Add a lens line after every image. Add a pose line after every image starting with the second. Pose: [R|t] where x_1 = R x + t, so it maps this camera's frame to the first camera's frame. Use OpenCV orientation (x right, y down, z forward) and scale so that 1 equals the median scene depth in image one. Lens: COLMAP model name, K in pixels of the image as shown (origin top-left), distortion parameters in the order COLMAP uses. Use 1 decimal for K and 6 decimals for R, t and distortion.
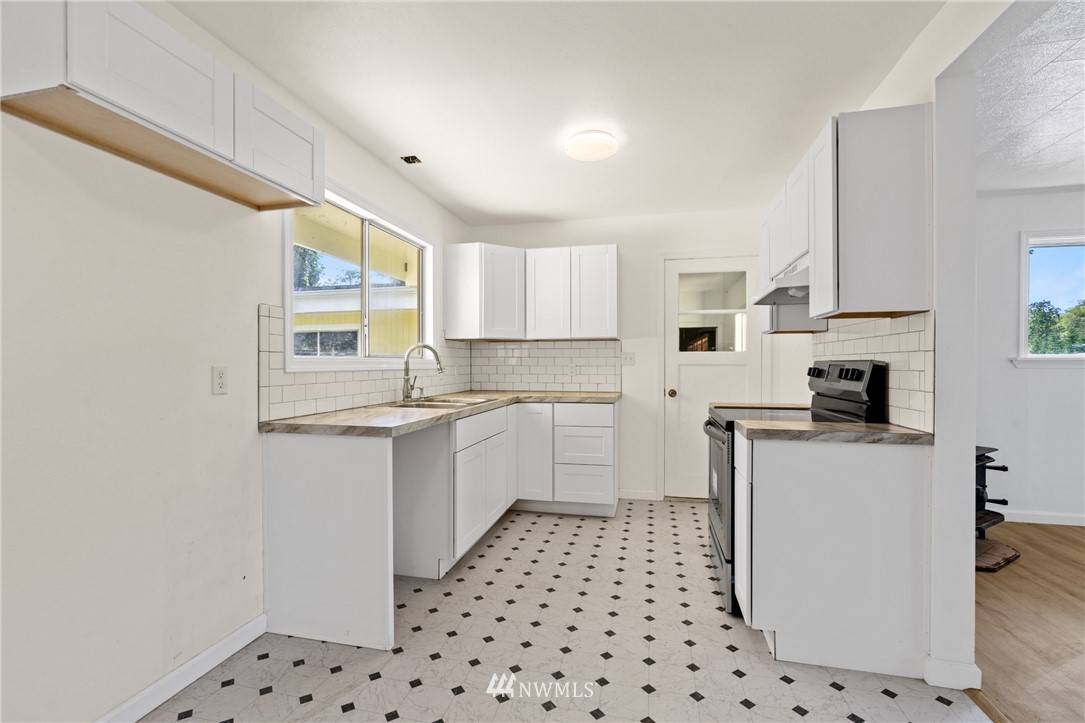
lens RADIAL K [[491.0, 0, 541.5], [0, 491.0, 361.8], [0, 0, 1]] dist [0.000254, 0.001972]
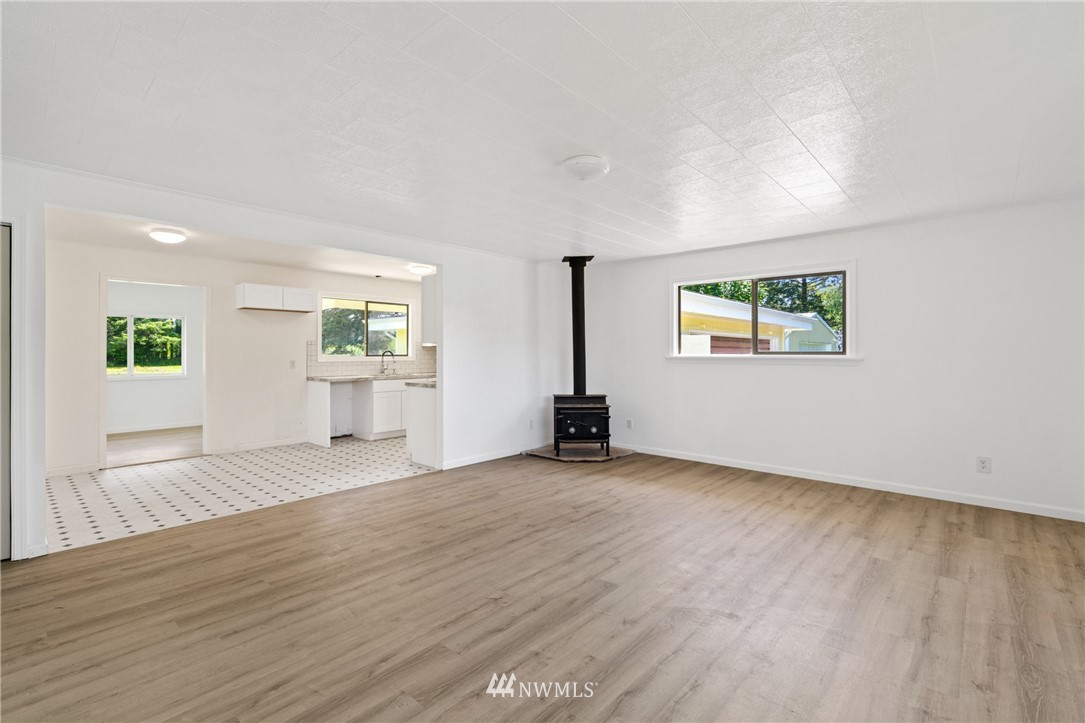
lens RADIAL K [[491.0, 0, 543.8], [0, 491.0, 358.9], [0, 0, 1]] dist [0.000254, 0.001972]
pose [[0.874125, 0.004588, -0.485680, 2.316353], [0.001222, 0.999931, 0.011646, -0.034613], [0.485700, -0.010773, 0.874059, -1.061327]]
